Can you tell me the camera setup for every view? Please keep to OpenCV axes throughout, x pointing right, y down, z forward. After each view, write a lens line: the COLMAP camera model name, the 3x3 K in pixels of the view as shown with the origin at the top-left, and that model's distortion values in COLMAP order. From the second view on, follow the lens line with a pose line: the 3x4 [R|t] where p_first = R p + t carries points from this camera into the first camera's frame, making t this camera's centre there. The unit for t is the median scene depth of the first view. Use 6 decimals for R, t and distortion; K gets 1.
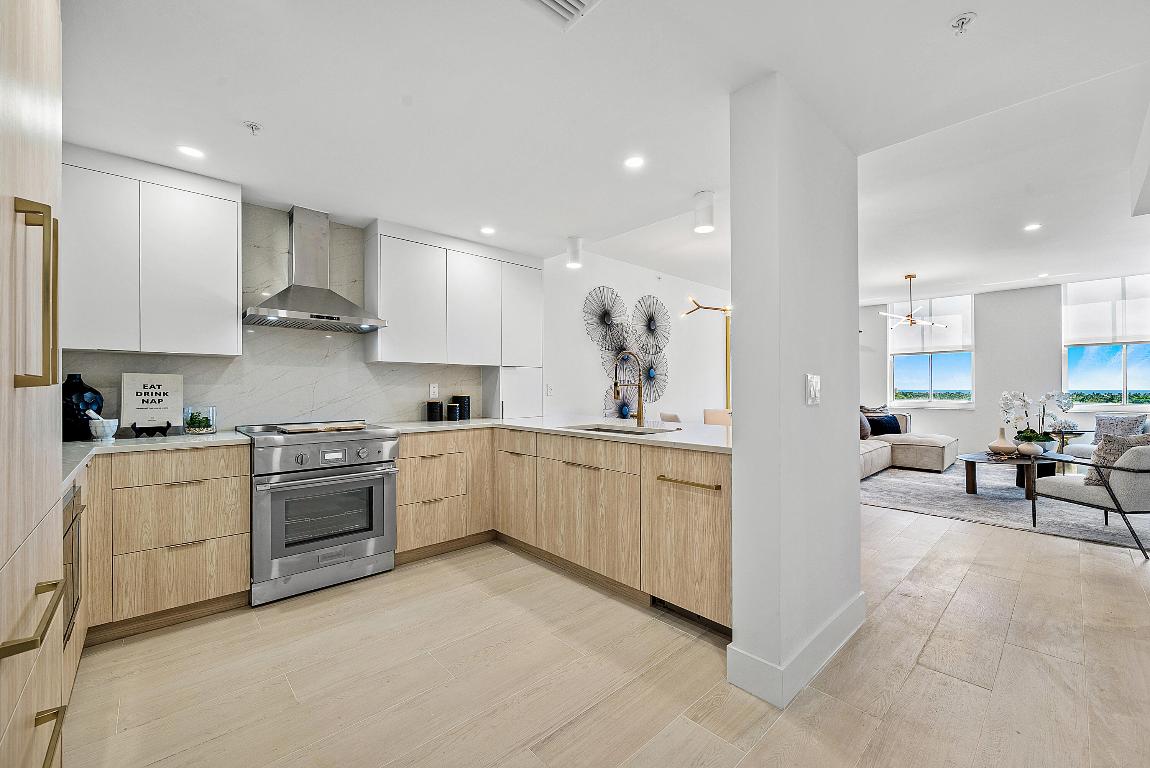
lens RADIAL K [[459.7, 0, 577.4], [0, 459.7, 388.0], [0, 0, 1]] dist [-0.002153, -0.000232]
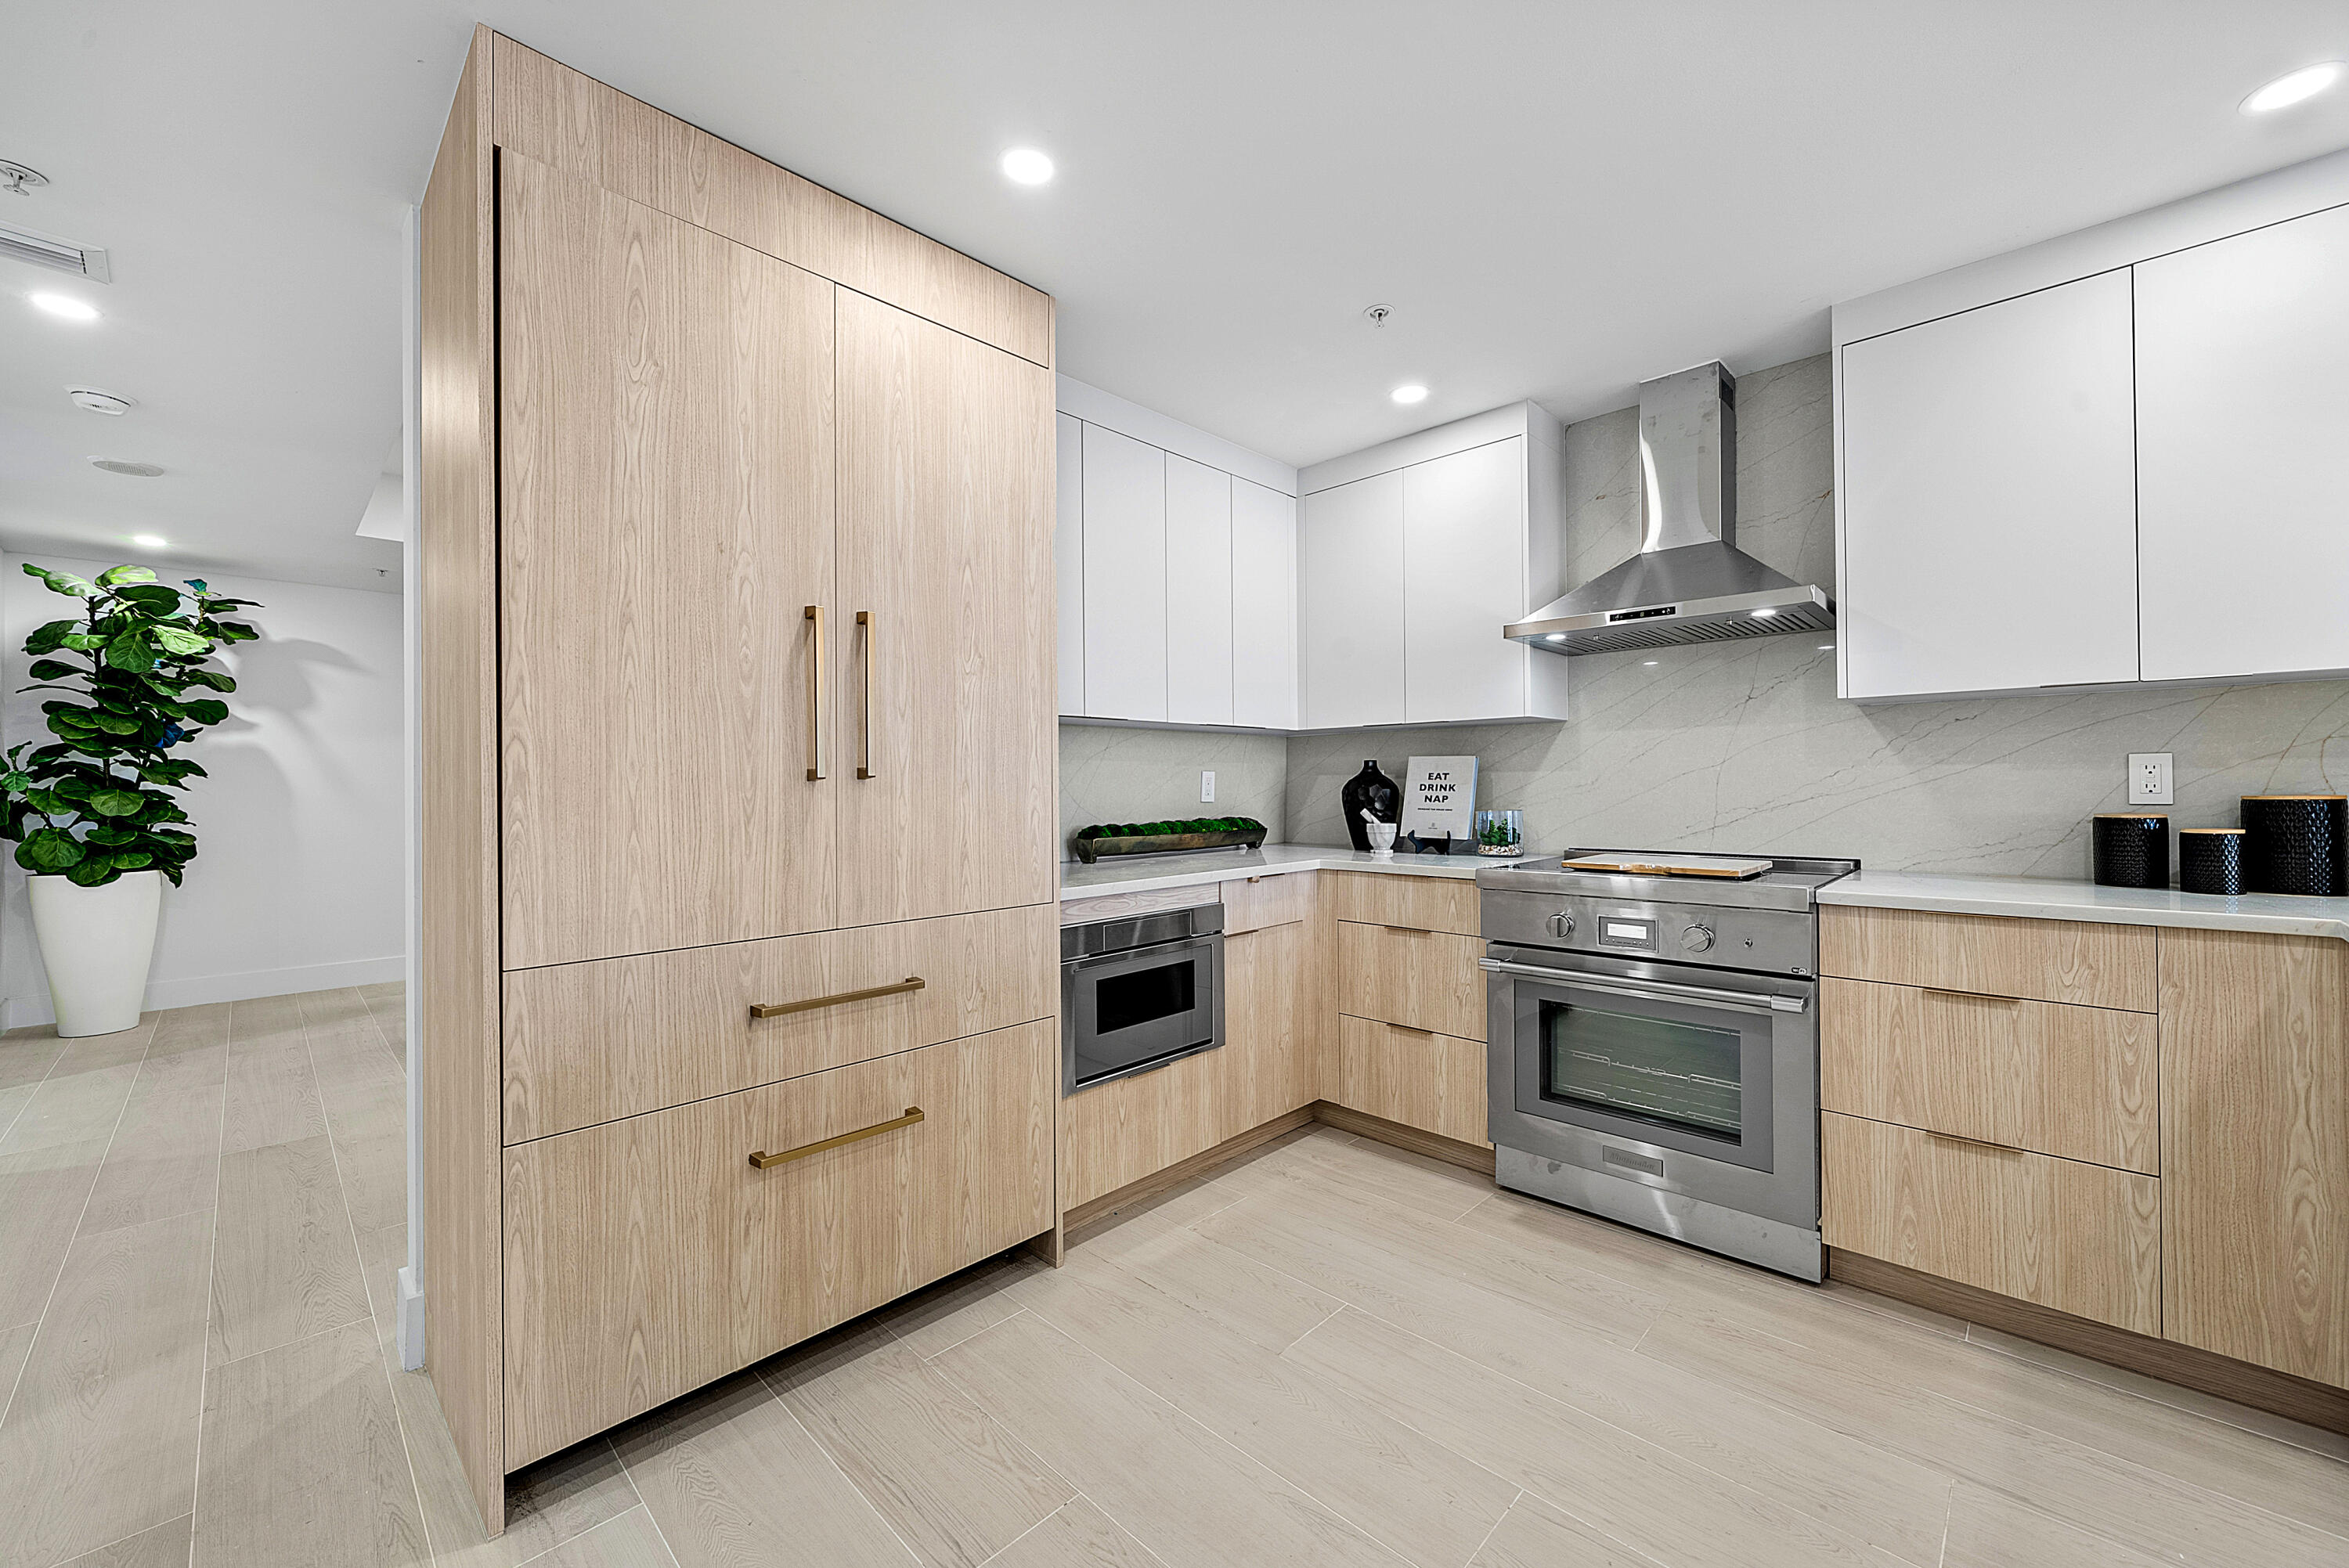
lens RADIAL K [[881.1, 0, 1179.0], [0, 881.1, 787.8], [0, 0, 1]] dist [0.000277, 0.000194]
pose [[0.072832, 0.001930, -0.997342, 0.272668], [0.007435, 0.999969, 0.002478, 0.007133], [0.997317, -0.007595, 0.072815, 0.524064]]
